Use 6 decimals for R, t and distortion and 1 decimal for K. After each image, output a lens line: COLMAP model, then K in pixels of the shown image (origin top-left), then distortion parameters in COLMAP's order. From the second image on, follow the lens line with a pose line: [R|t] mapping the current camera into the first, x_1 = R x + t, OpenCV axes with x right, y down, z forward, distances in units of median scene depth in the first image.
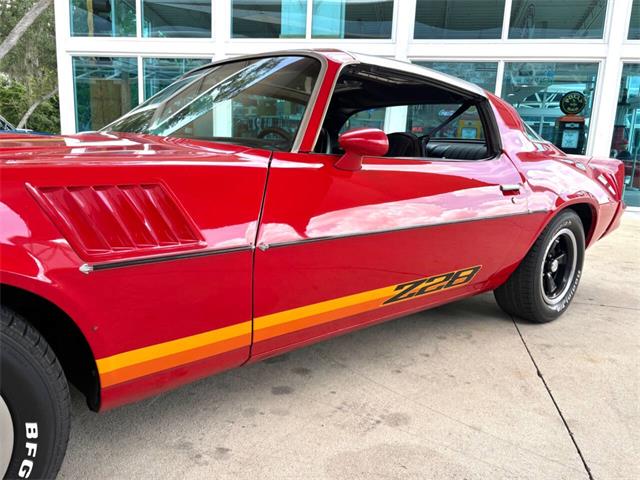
lens RADIAL K [[493.8, 0, 320.1], [0, 493.8, 246.7], [0, 0, 1]] dist [0.032641, -0.004389]
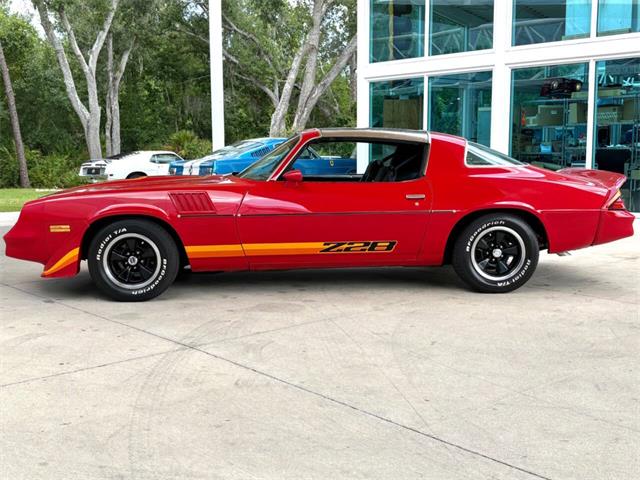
lens RADIAL K [[768.2, 0, 308.7], [0, 768.2, 224.0], [0, 0, 1]] dist [0.067826, -0.053010]
pose [[0.799794, 0.011326, -0.600168, 1.145031], [-0.081213, 0.992671, -0.089492, 0.165331], [0.594756, 0.120316, 0.794852, -0.901176]]
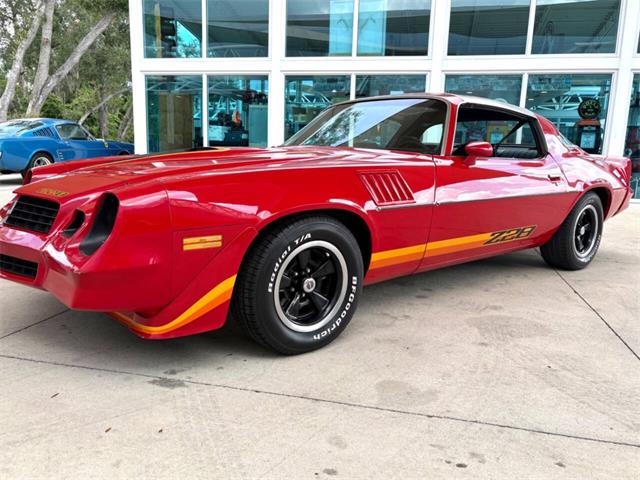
lens RADIAL K [[491.6, 0, 320.0], [0, 491.6, 240.0], [0, 0, 1]] dist [0.028437, -0.004313]
pose [[0.999541, -0.008856, -0.028988, -0.216865], [0.008351, 0.999812, -0.017492, 0.072176], [0.029137, 0.017242, 0.999427, -0.400753]]
